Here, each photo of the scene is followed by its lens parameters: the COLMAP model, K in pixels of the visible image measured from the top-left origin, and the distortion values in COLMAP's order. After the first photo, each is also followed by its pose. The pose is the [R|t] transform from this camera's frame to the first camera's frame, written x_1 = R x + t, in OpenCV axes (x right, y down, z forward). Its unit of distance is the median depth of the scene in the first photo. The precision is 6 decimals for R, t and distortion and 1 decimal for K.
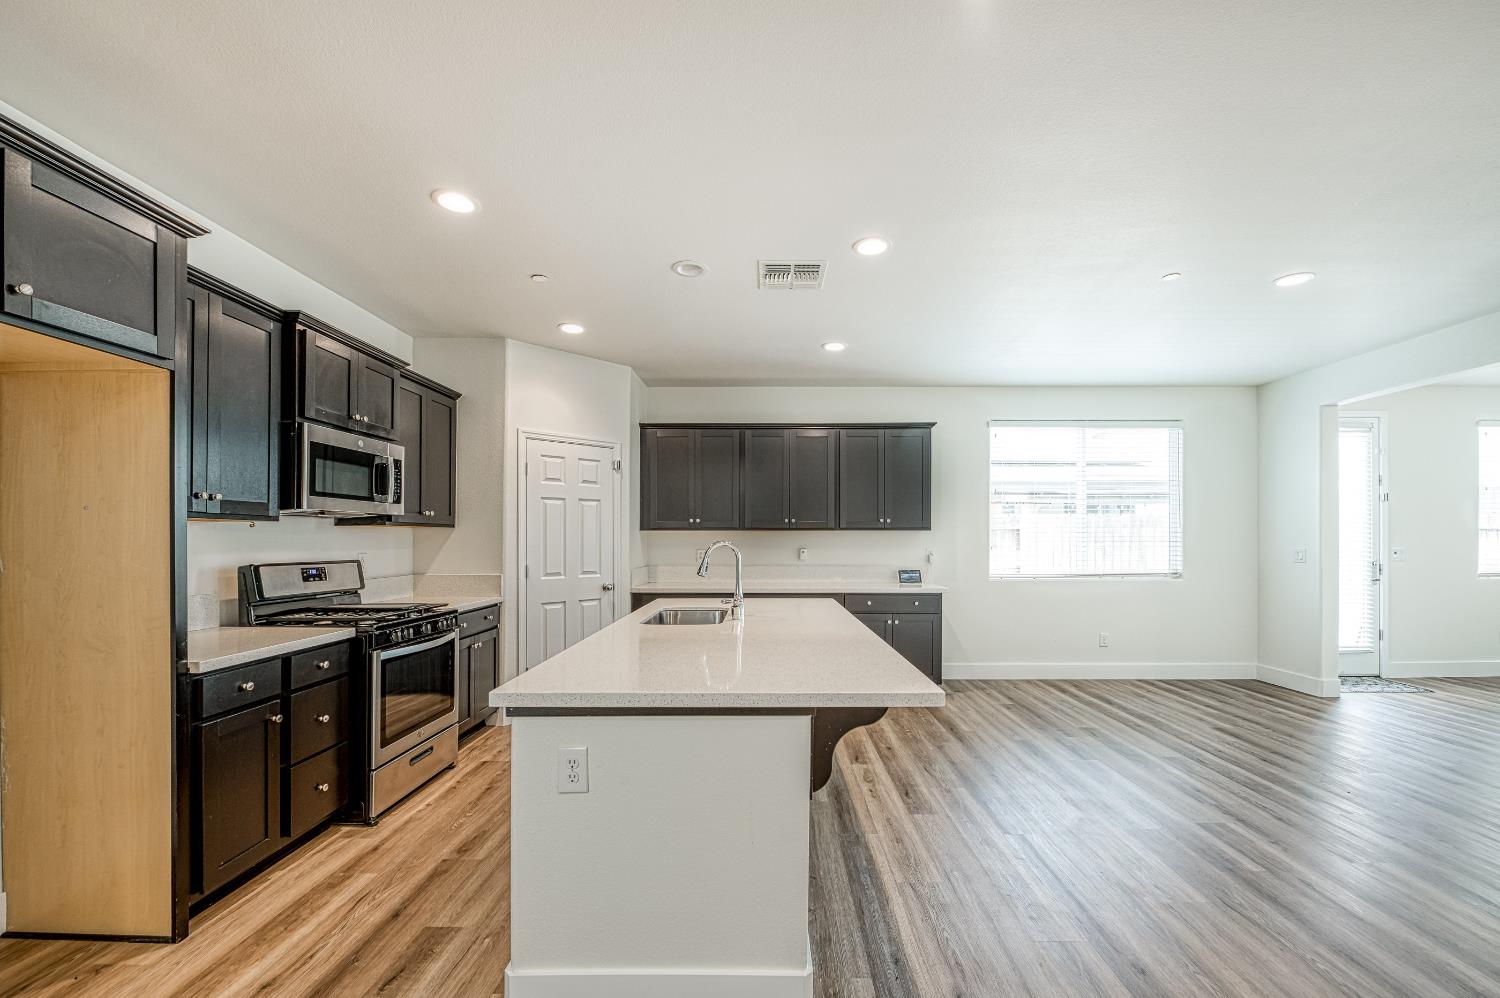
lens RADIAL K [[610.1, 0, 770.7], [0, 610.1, 543.4], [0, 0, 1]] dist [-0.029271, 0.000217]
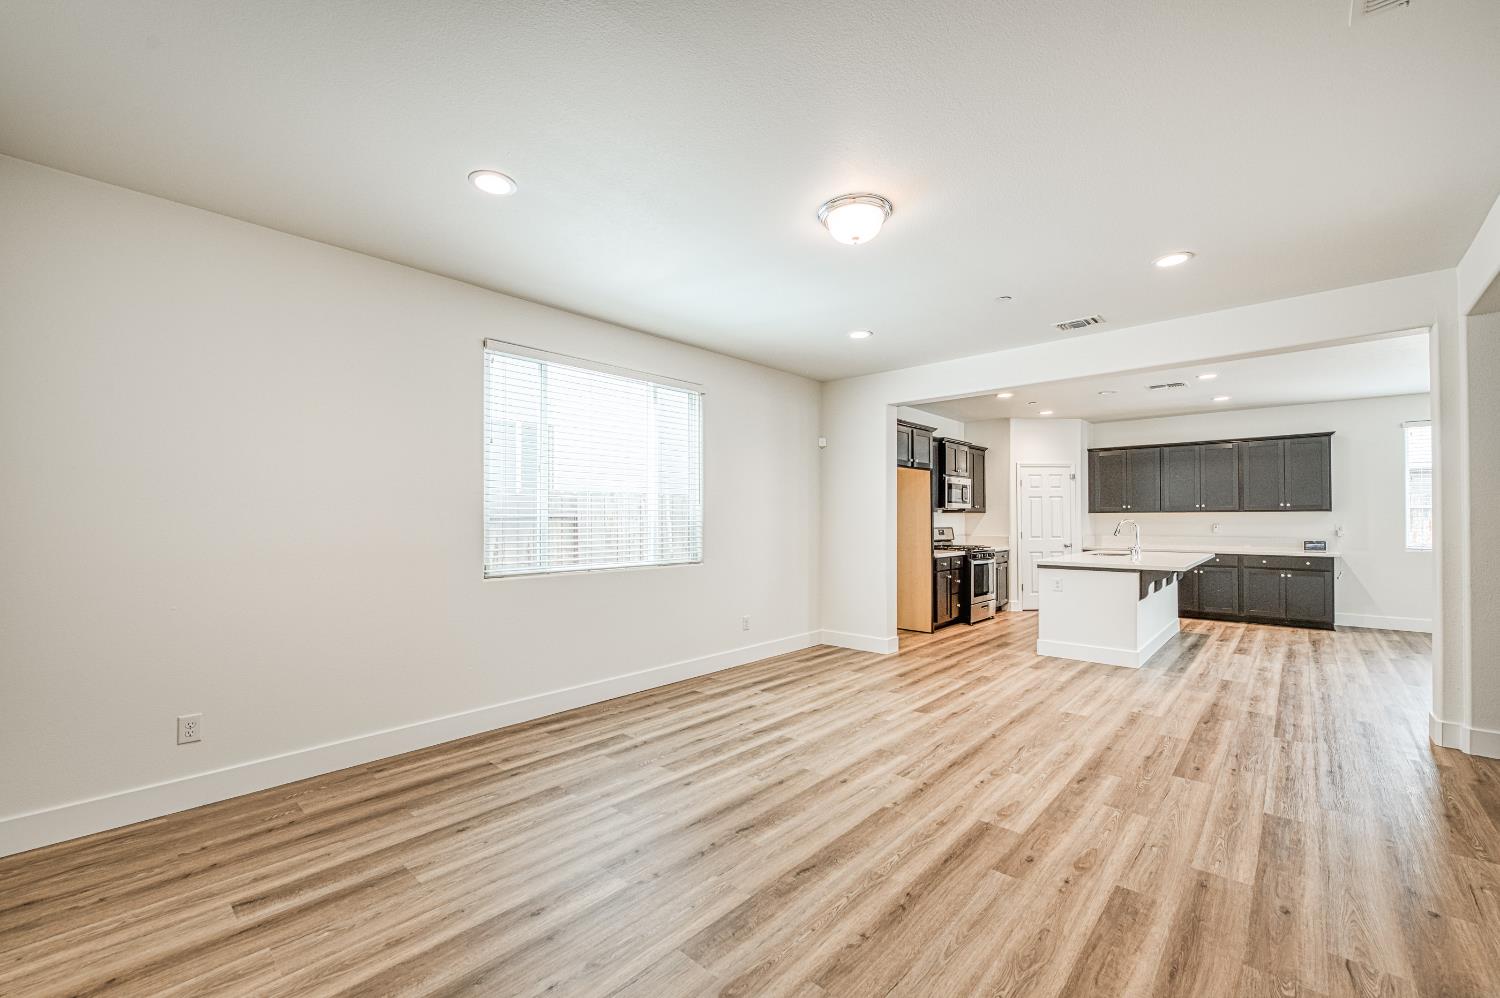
lens RADIAL K [[603.3, 0, 734.9], [0, 603.3, 497.9], [0, 0, 1]] dist [-0.001969, -0.000628]
pose [[0.720676, -0.023913, -0.692859, 0.257155], [-0.003189, 0.999280, -0.037806, 0.003529], [0.693265, 0.029455, 0.720081, -0.959399]]
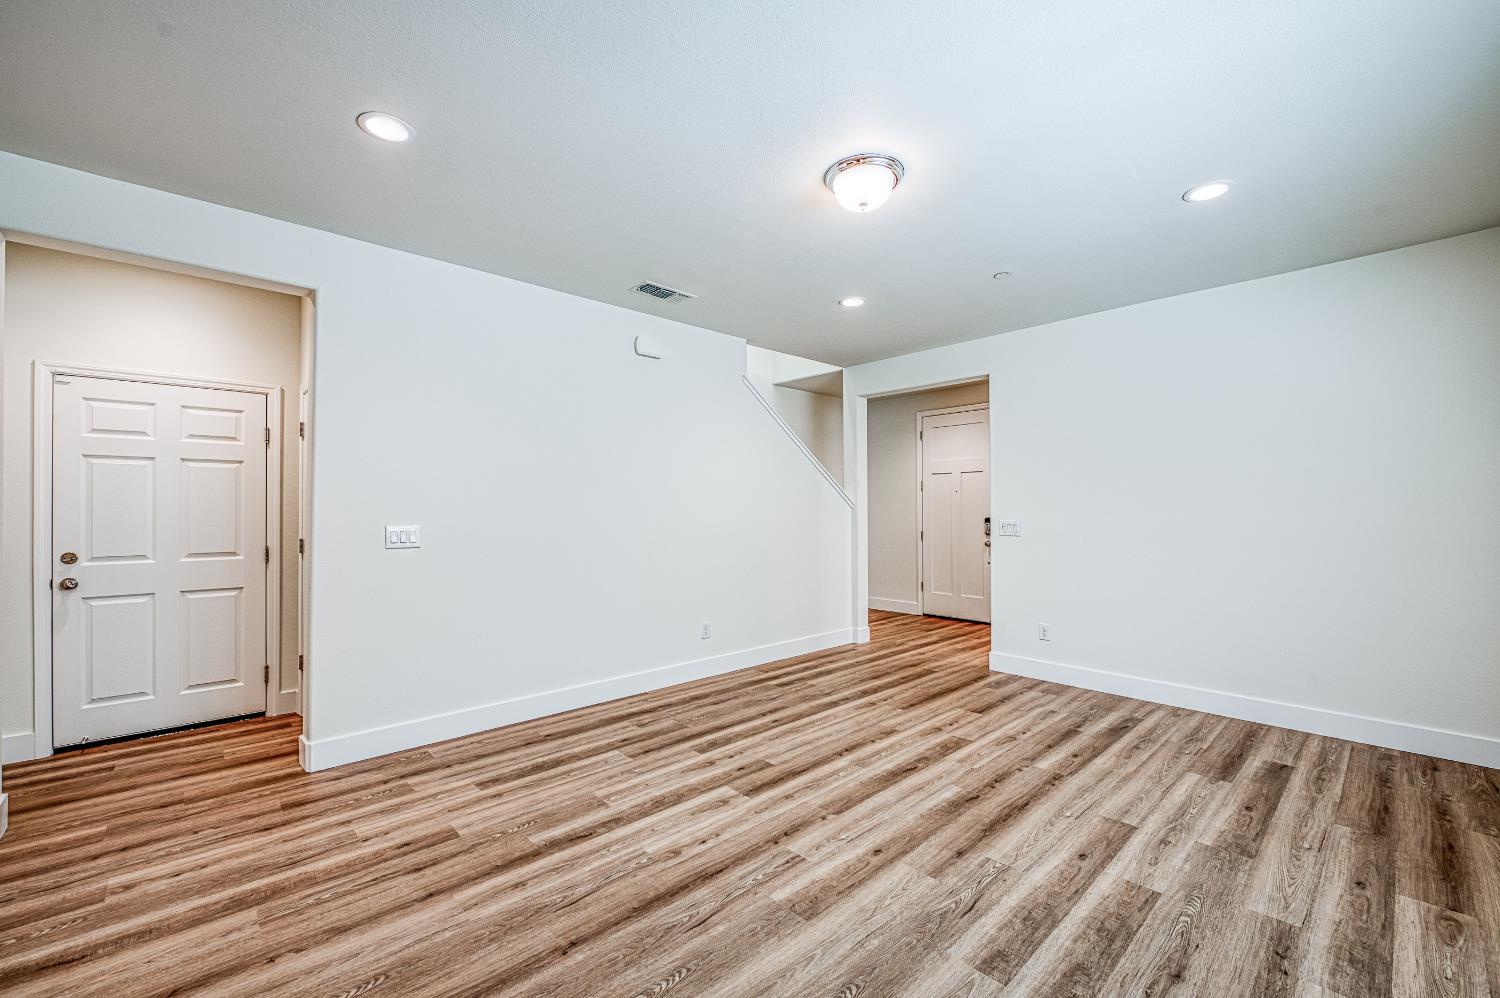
lens RADIAL K [[612.2, 0, 748.9], [0, 612.2, 511.0], [0, 0, 1]] dist [-0.000367, -0.003326]
pose [[-0.678629, 0.001116, 0.734481, -0.399389], [0.005781, 0.999976, 0.003822, -0.003304], [-0.734459, 0.006840, -0.678619, -0.004835]]
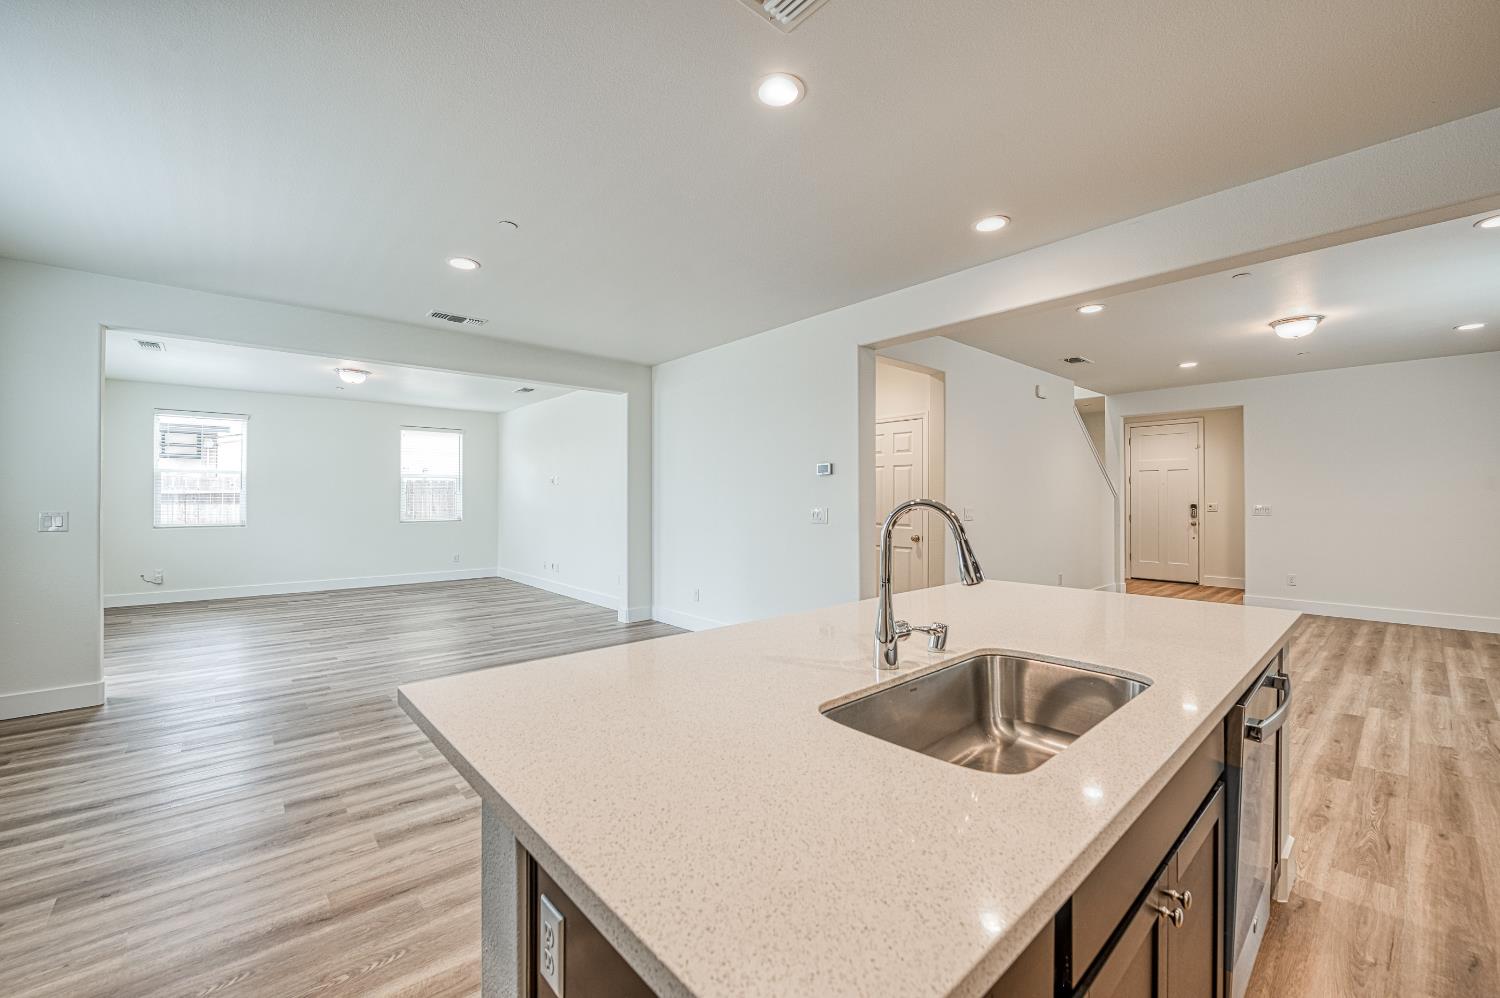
lens RADIAL K [[589.3, 0, 740.7], [0, 589.3, 497.2], [0, 0, 1]] dist [-0.024300, 0.000157]
pose [[-0.642000, 0.004934, 0.766689, -0.208824], [0.004385, 0.999987, -0.002763, -0.001610], [-0.766692, 0.001588, -0.642013, 0.890294]]
